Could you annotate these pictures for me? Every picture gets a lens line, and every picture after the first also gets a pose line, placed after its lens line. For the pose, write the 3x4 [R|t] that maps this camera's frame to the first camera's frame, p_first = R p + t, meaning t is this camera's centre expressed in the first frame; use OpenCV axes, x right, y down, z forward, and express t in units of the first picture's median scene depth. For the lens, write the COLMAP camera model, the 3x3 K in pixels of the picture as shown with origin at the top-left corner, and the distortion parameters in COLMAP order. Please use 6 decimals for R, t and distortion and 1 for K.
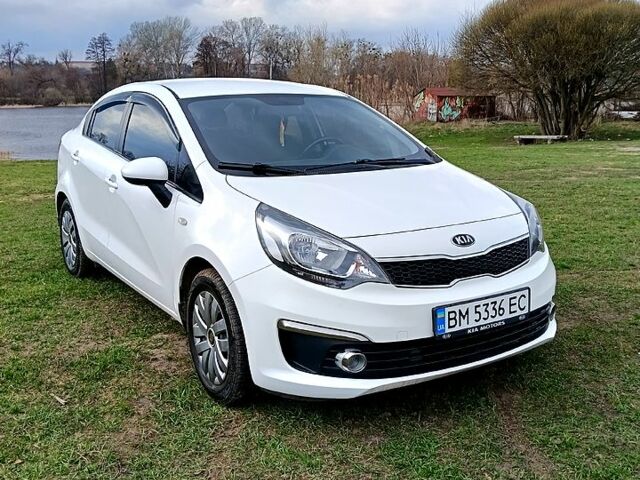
lens RADIAL K [[709.3, 0, 320.0], [0, 709.3, 240.0], [0, 0, 1]] dist [0.048402, -0.015133]
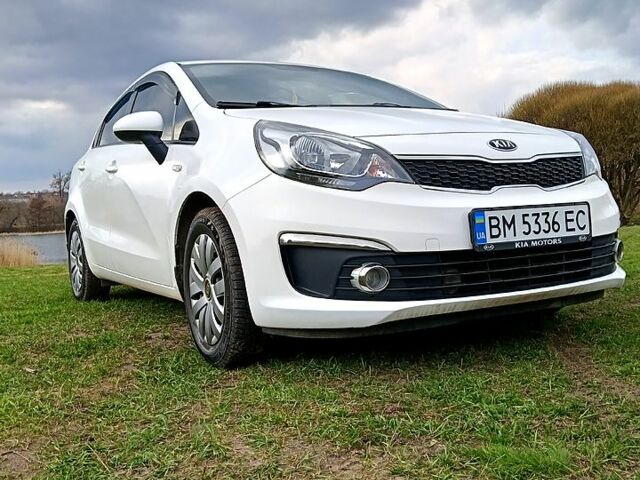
lens RADIAL K [[709.3, 0, 320.0], [0, 709.3, 240.0], [0, 0, 1]] dist [0.048402, -0.015133]
pose [[0.997751, -0.038177, -0.055090, 0.030803], [0.028937, 0.986740, -0.159709, 0.237352], [0.060456, 0.157756, 0.985626, 0.185994]]
